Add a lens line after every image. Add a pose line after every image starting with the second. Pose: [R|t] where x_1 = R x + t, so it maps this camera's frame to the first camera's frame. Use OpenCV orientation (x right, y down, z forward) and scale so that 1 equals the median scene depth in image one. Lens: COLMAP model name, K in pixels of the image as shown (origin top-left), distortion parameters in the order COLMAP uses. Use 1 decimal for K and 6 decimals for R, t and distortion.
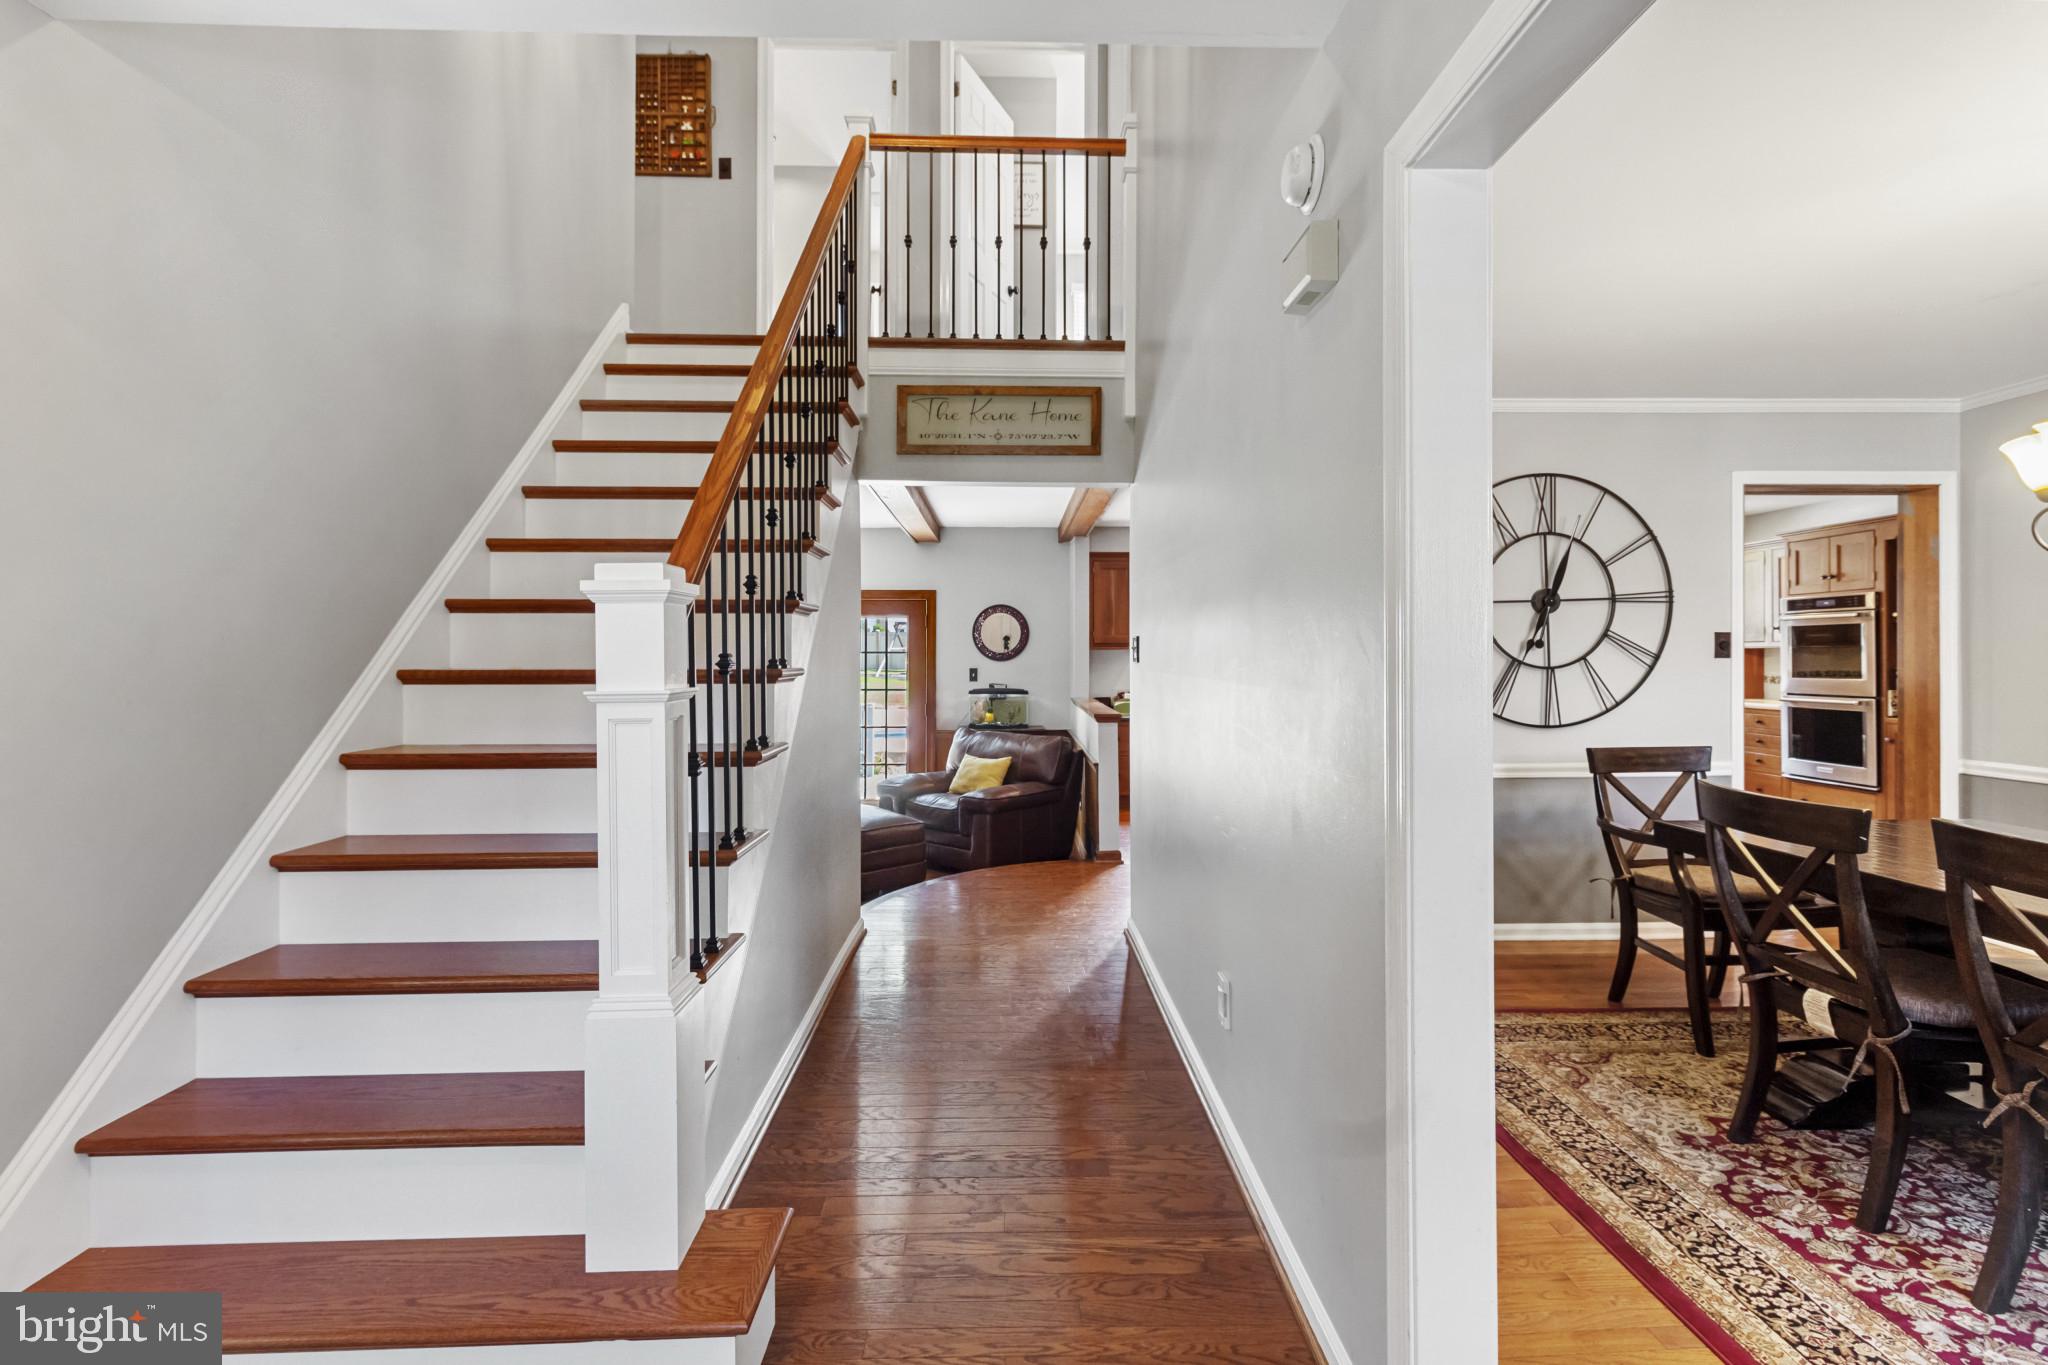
lens RADIAL K [[954.8, 0, 1025.3], [0, 954.8, 663.3], [0, 0, 1]] dist [0.001335, -0.000377]
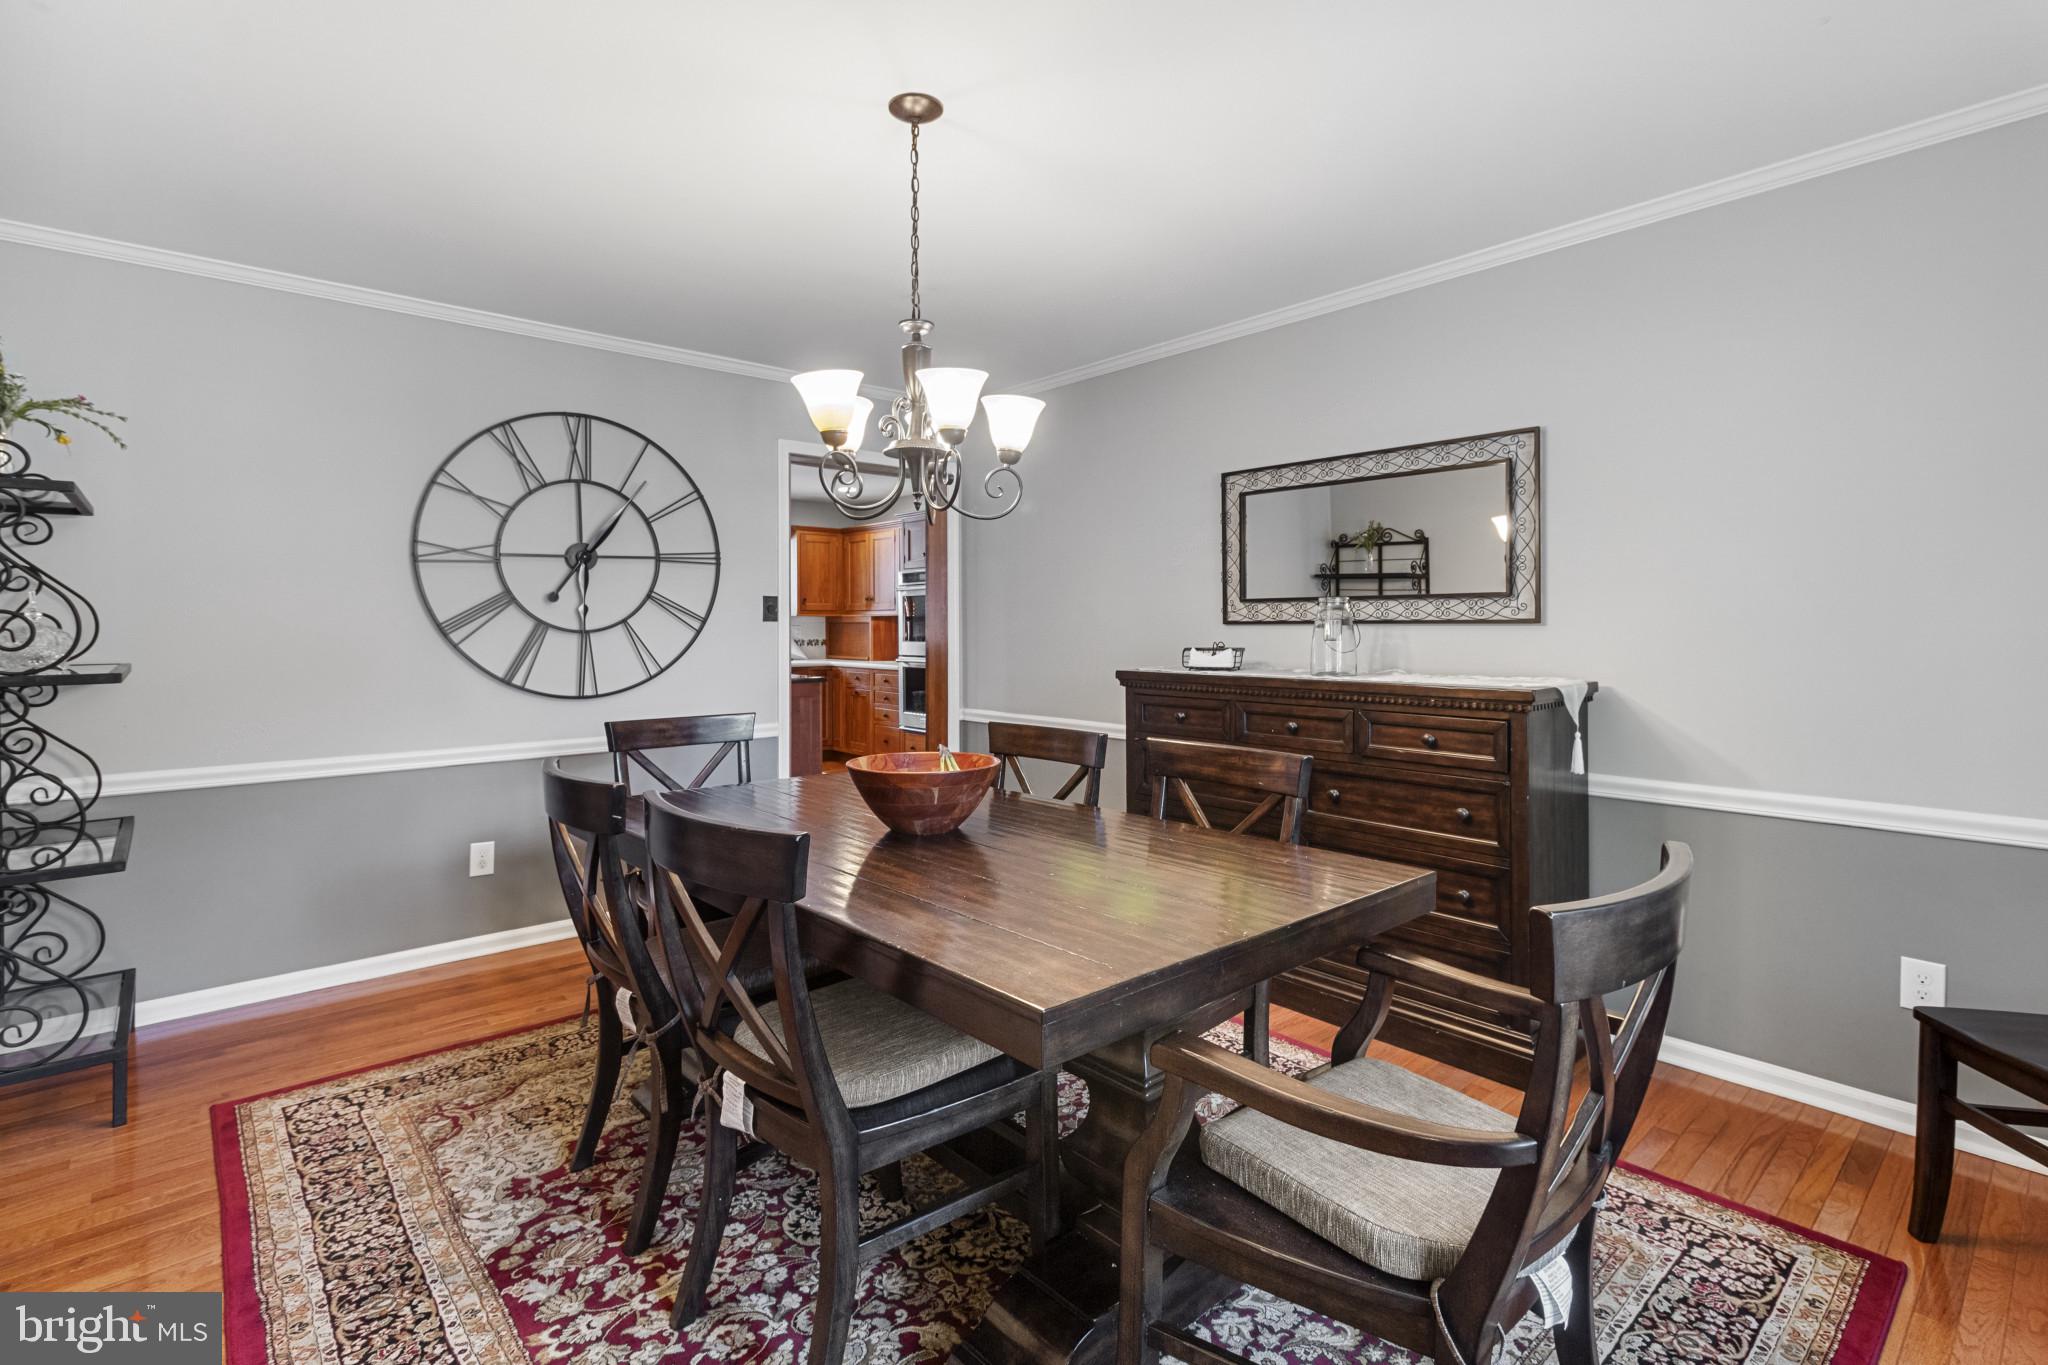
lens RADIAL K [[954.8, 0, 1049.8], [0, 954.8, 643.7], [0, 0, 1]] dist [0.001335, -0.000377]
pose [[0.760273, -0.010651, 0.649517, 0.435583], [0.003957, 0.999923, 0.011765, 0.010251], [-0.649592, -0.006375, 0.760256, 0.050557]]
